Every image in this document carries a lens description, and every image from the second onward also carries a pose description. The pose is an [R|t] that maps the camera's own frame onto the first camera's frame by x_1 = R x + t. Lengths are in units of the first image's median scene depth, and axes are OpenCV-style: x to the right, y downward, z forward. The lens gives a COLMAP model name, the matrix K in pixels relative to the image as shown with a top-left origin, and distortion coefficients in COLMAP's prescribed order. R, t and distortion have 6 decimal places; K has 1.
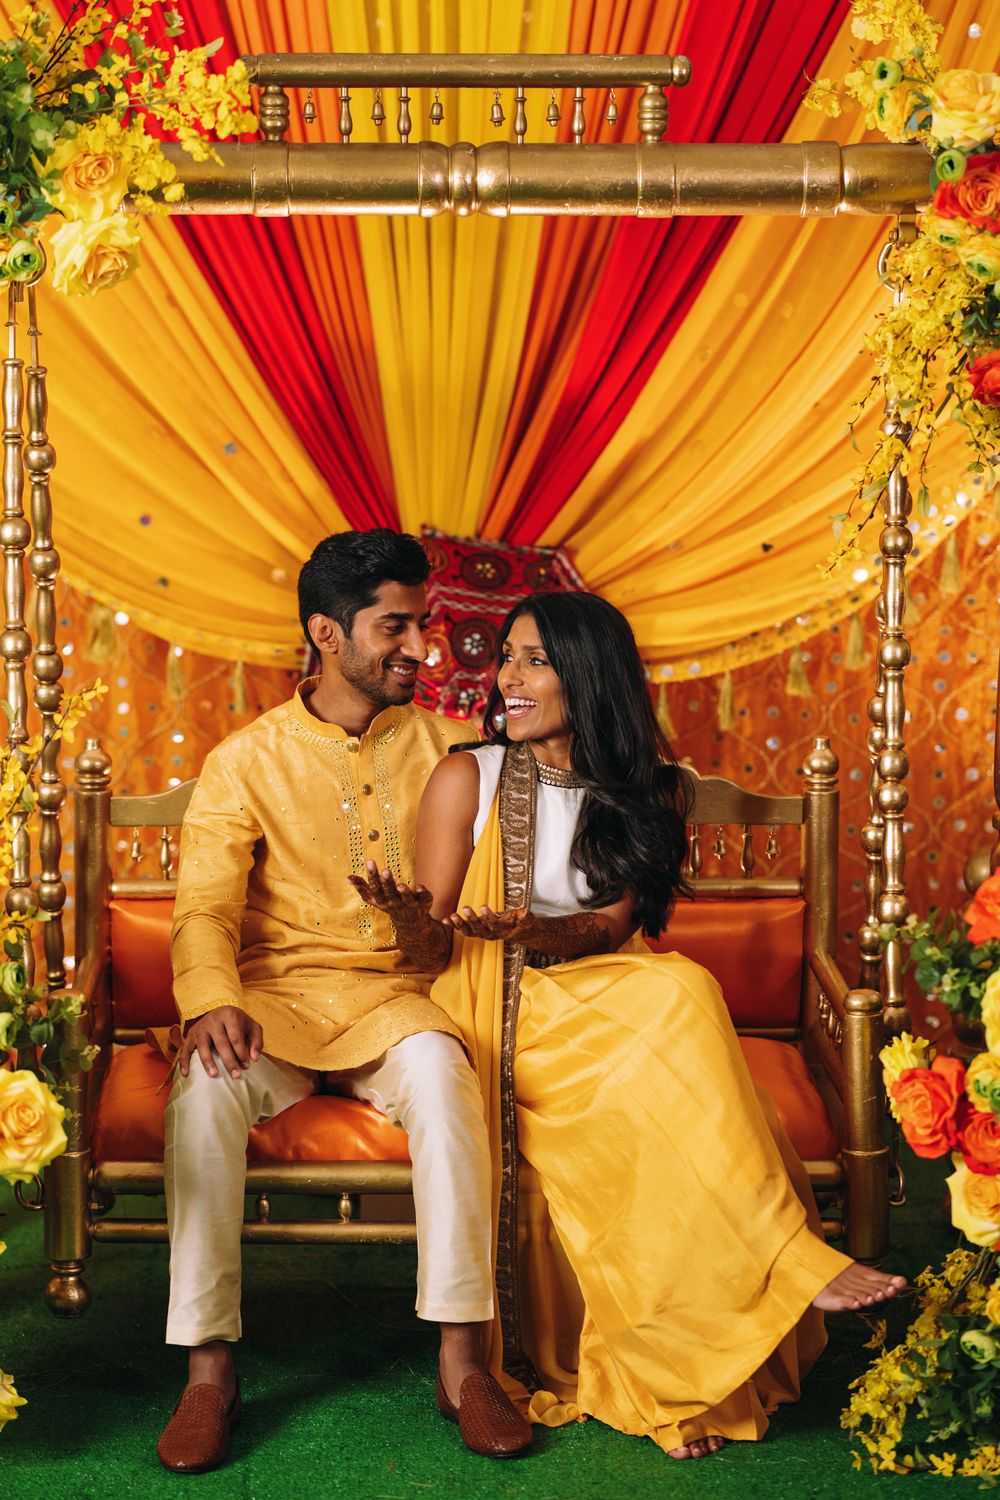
lens RADIAL K [[3635.4, 0, 495.6], [0, 3635.4, 710.8], [0, 0, 1]] dist [0.056196, -0.257989]
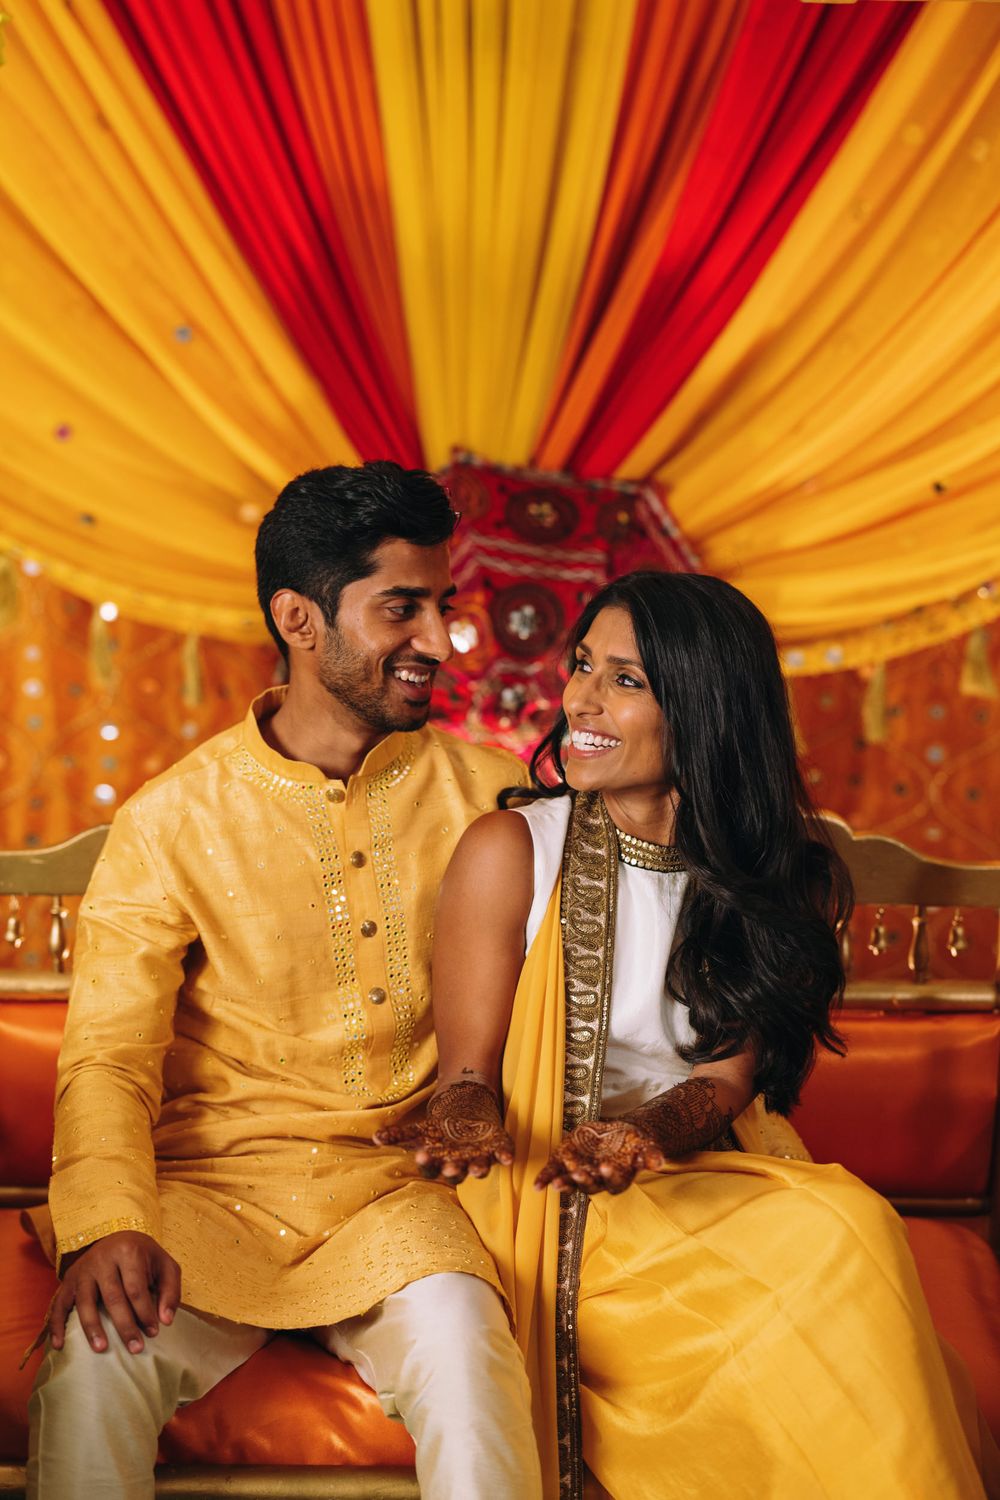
lens RADIAL K [[3890.5, 0, 500.0], [0, 3890.5, 750.0], [0, 0, 1]] dist [0.022392, 0.518874]
pose [[0.999779, 0.018801, -0.009407, -0.003890], [-0.018410, 0.999028, 0.040058, -0.029909], [0.010151, -0.039876, 0.999153, 0.318544]]
